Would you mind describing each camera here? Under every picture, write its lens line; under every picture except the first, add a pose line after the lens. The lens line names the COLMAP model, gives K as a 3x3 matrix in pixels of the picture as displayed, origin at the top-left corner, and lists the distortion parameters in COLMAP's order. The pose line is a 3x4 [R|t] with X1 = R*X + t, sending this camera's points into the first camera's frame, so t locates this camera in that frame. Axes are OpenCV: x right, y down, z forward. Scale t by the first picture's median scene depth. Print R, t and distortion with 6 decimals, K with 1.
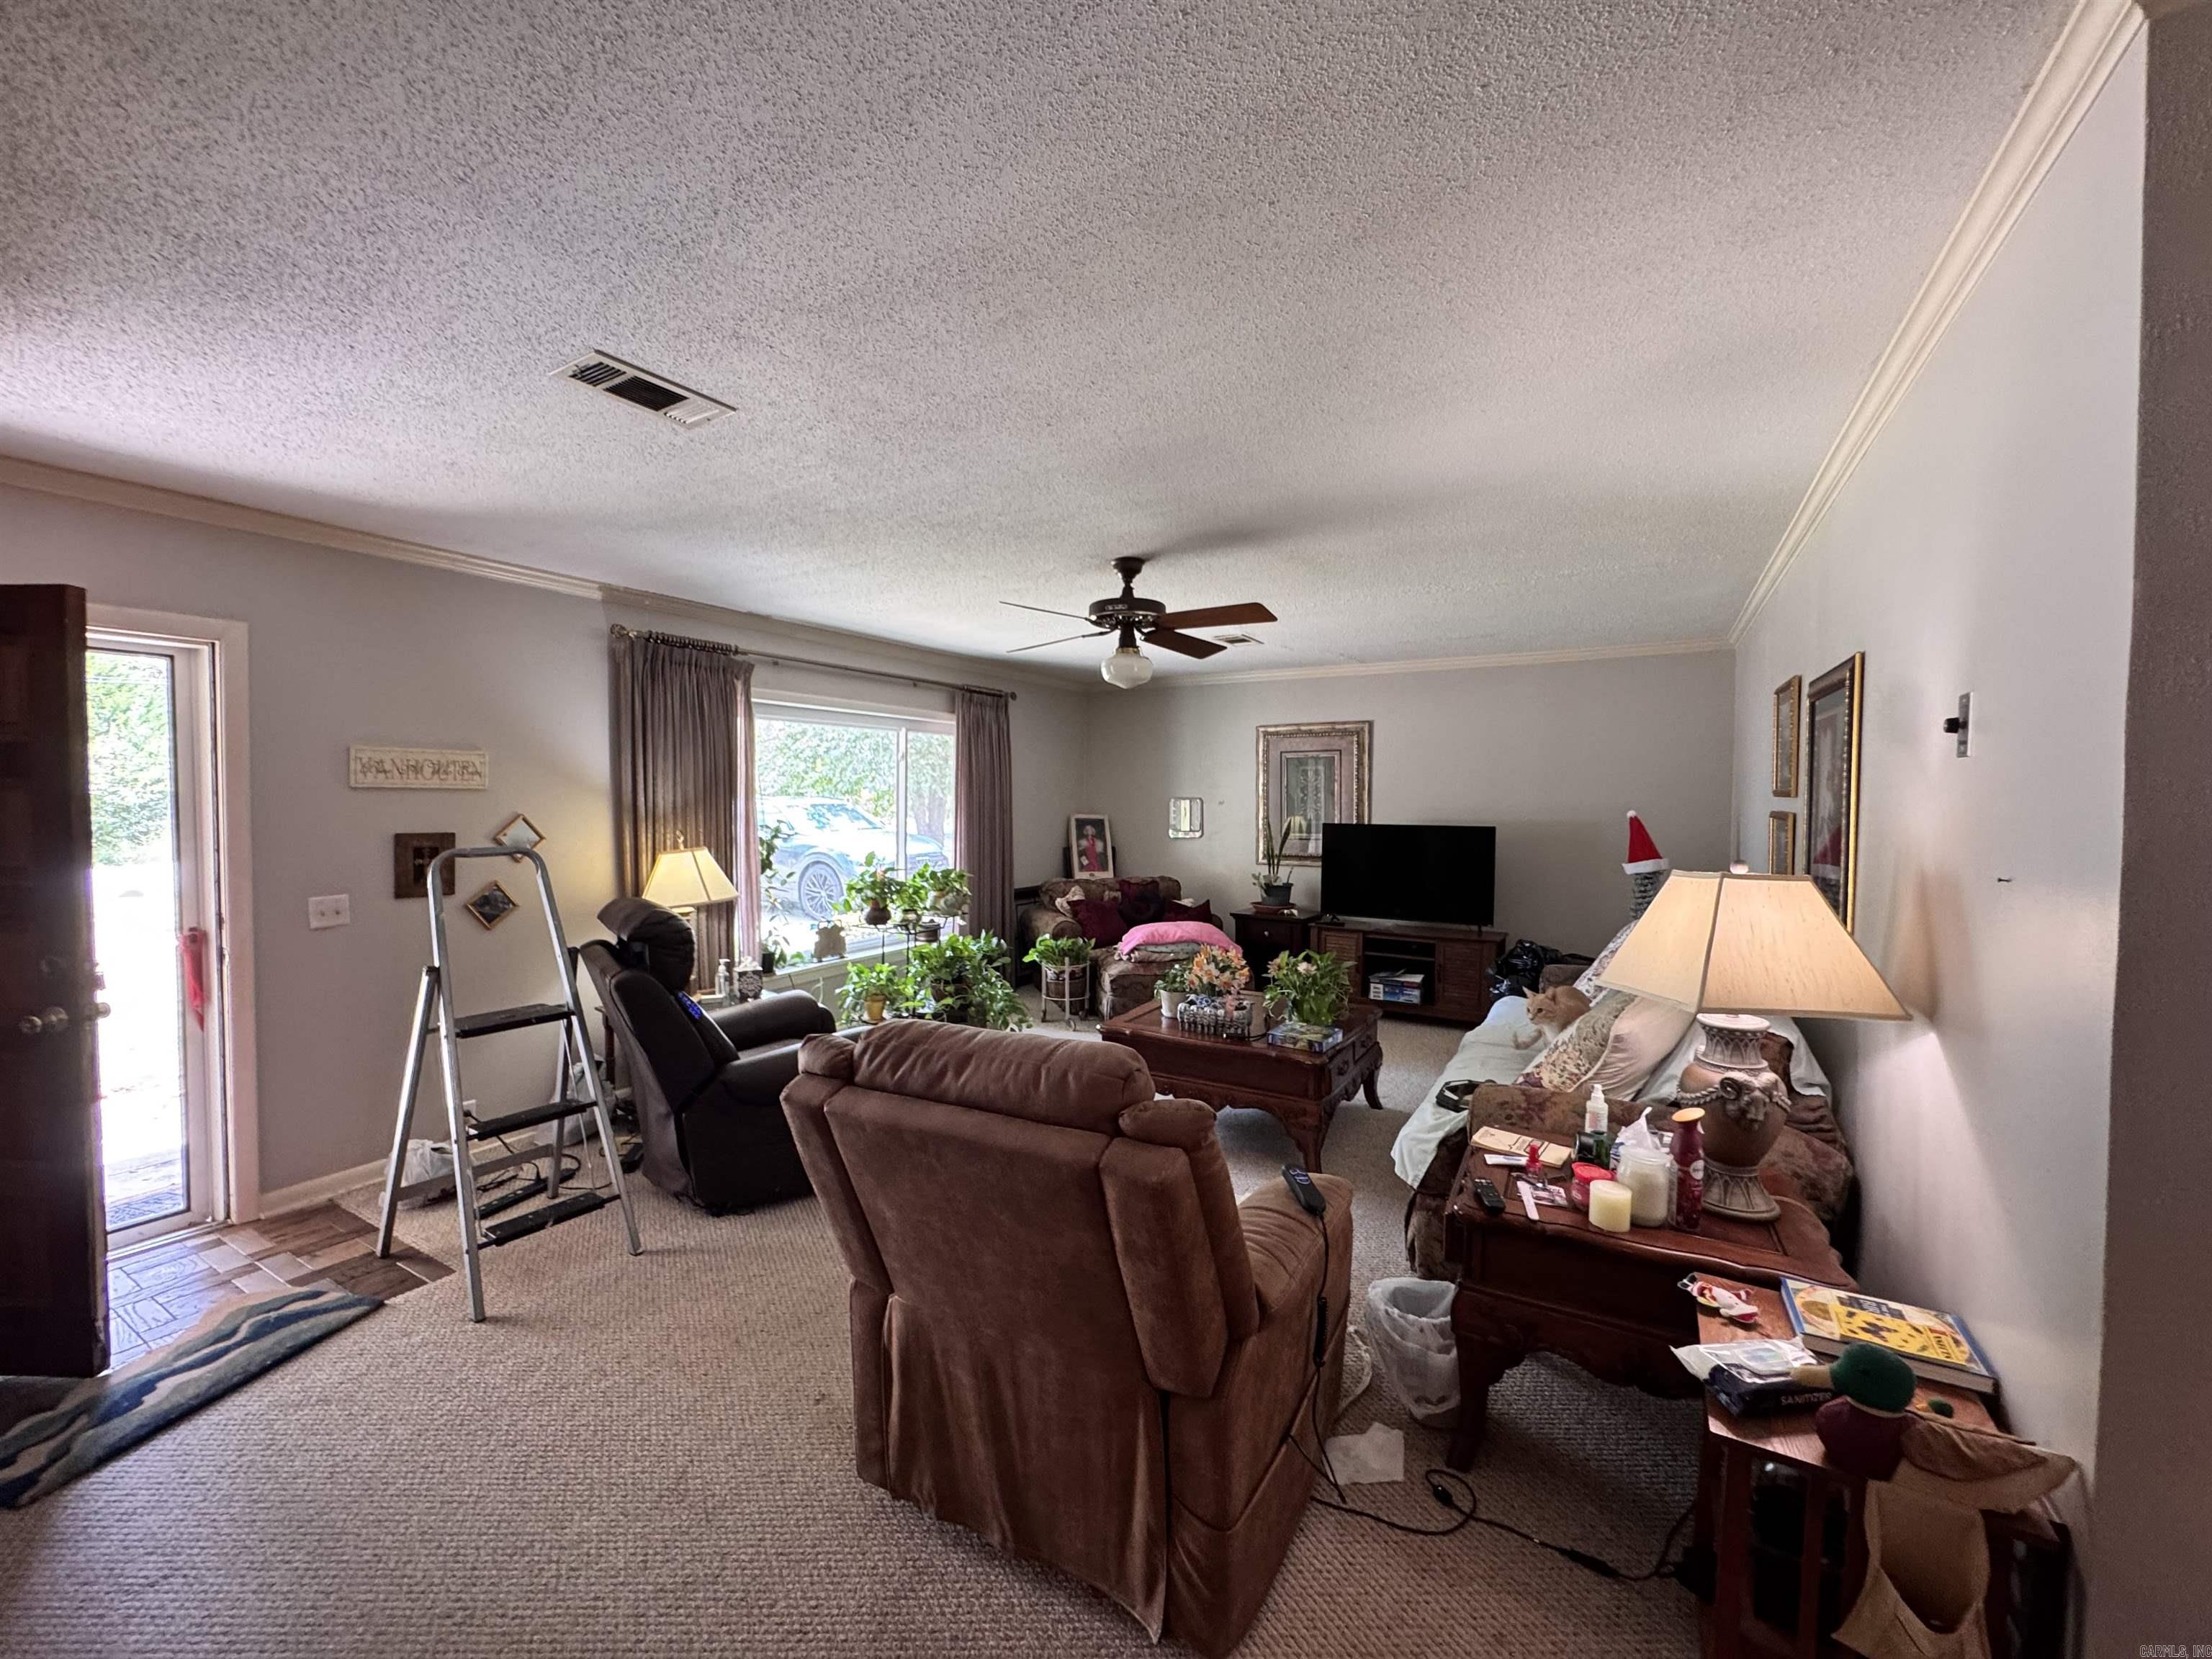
lens RADIAL K [[890.6, 0, 1097.9], [0, 890.6, 828.1], [0, 0, 1]] dist [-0.001169, -0.001100]
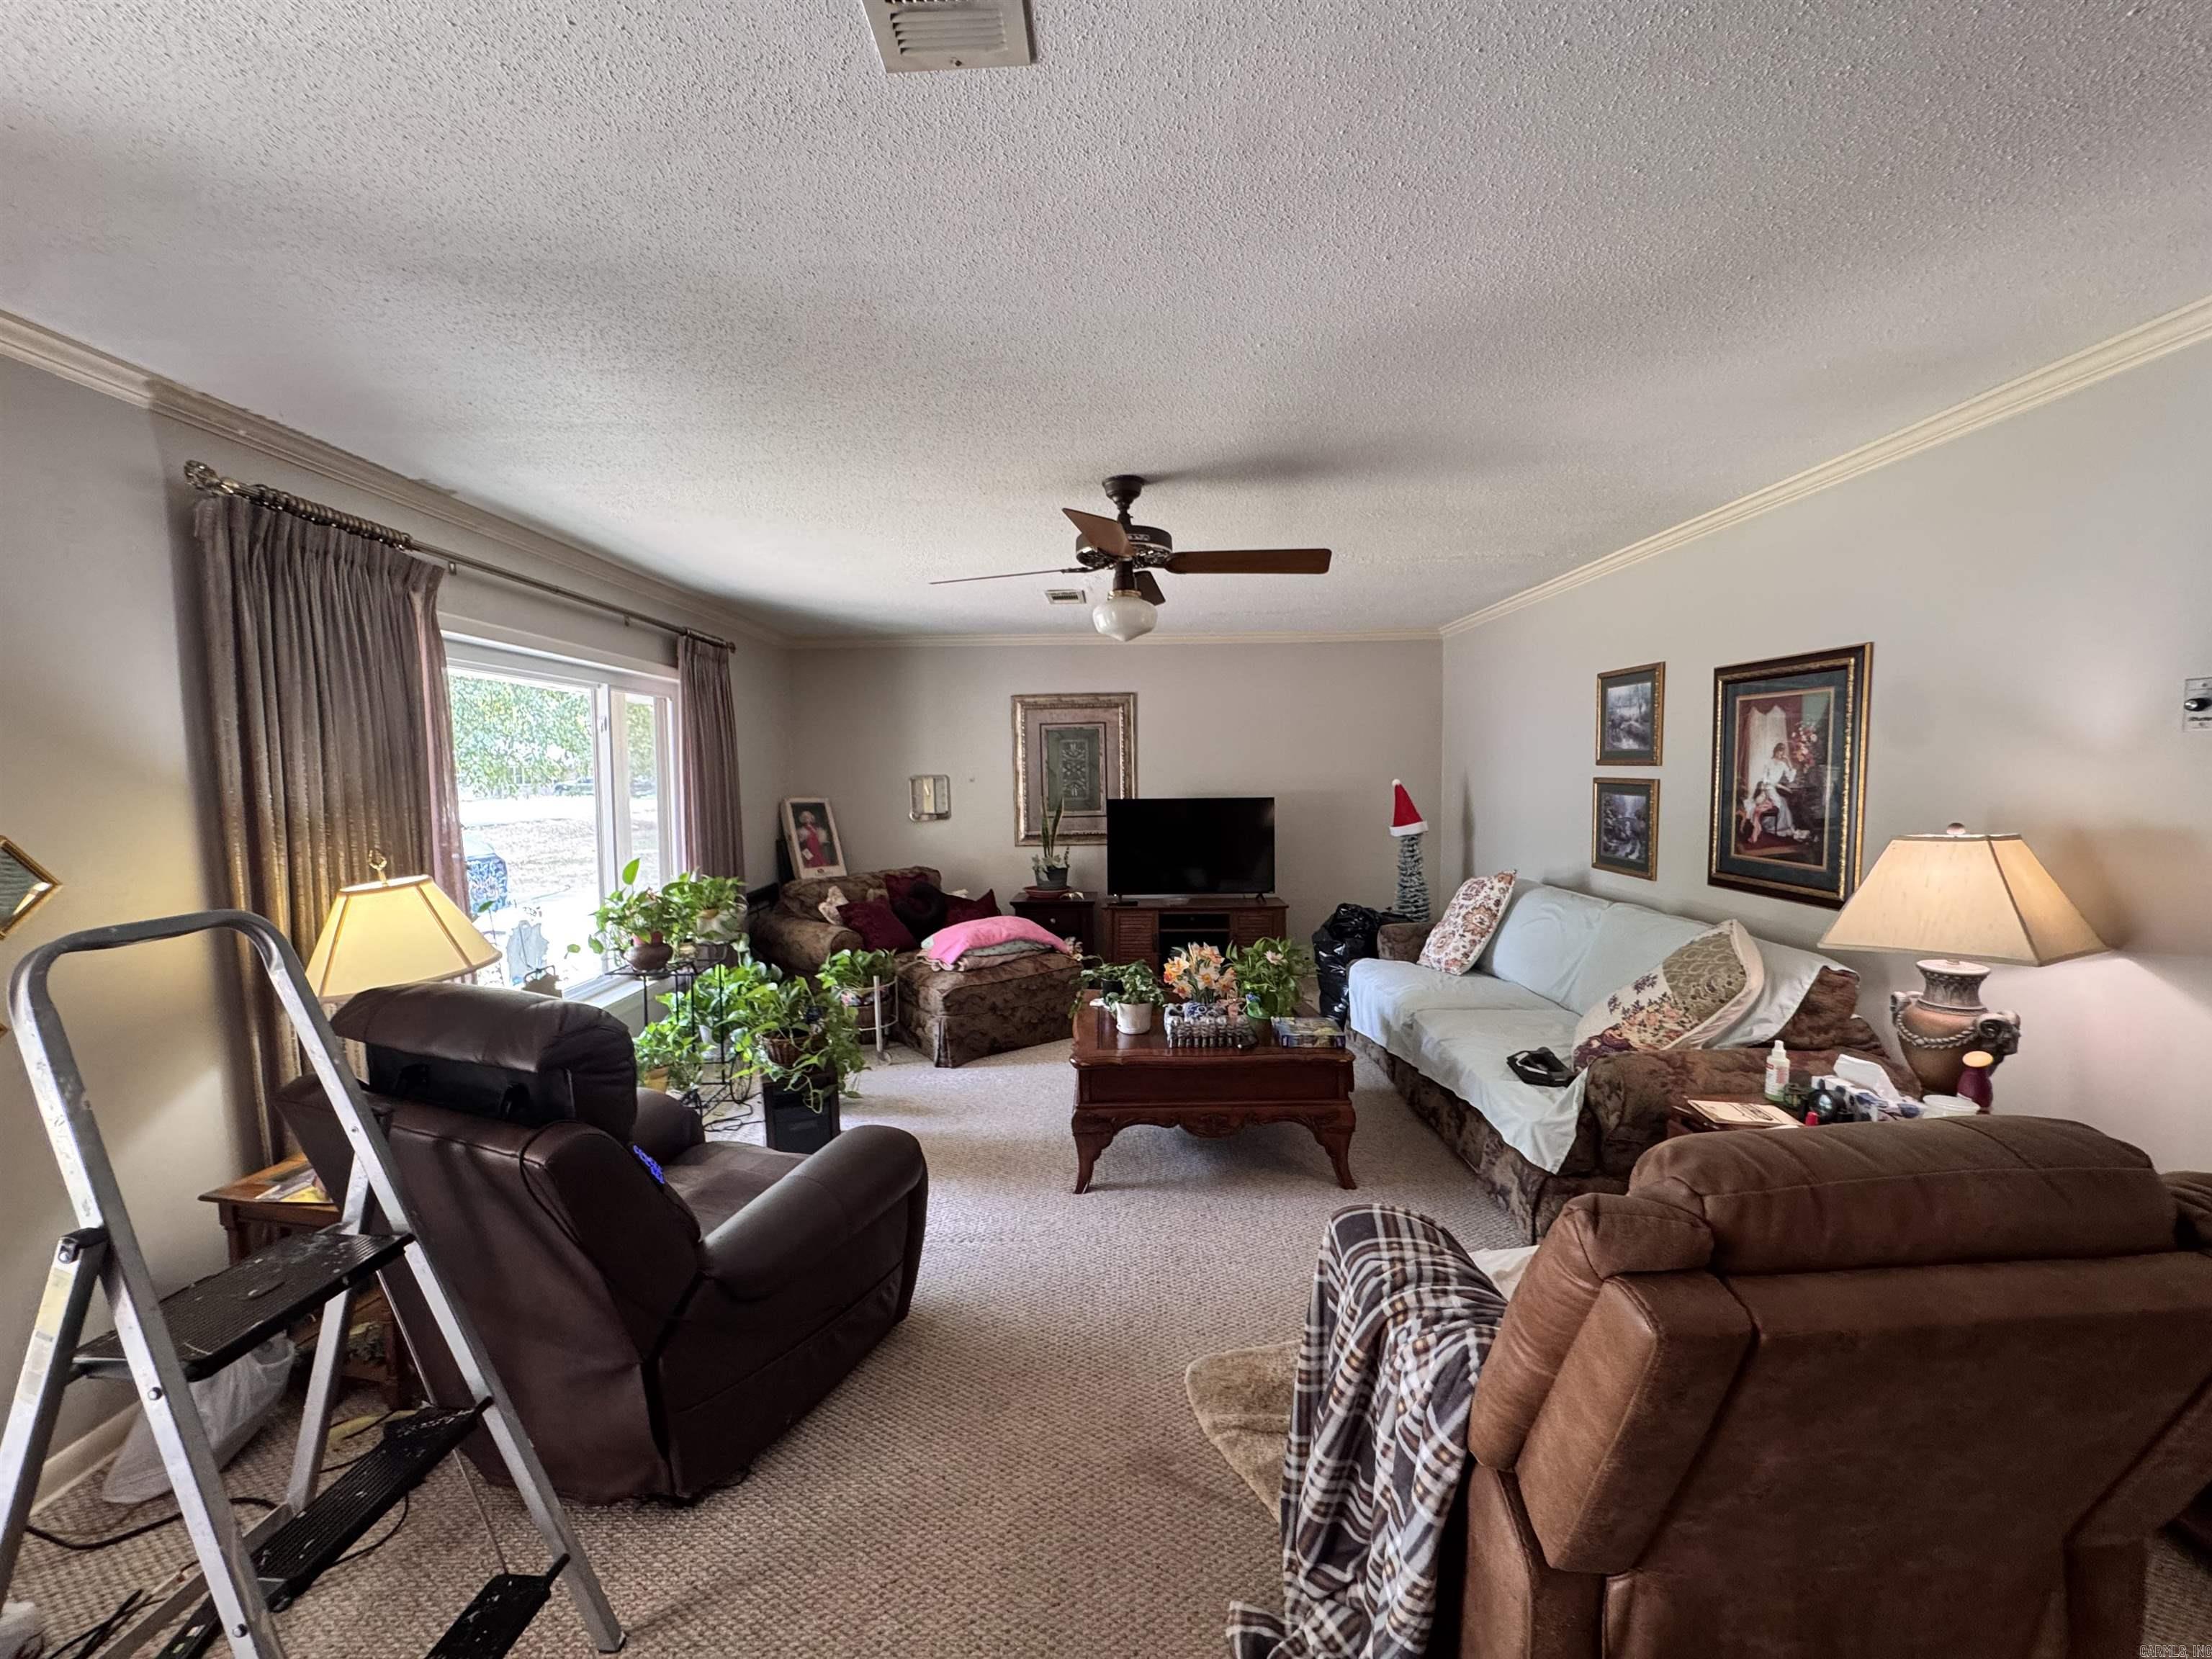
lens RADIAL K [[891.1, 0, 1112.3], [0, 891.1, 832.1], [0, 0, 1]] dist [-0.002512, -0.000246]
pose [[0.858903, -0.050834, 0.509609, -0.267456], [0.033913, 0.998523, 0.042445, -0.012848], [-0.511014, -0.019174, 0.859359, 0.207949]]
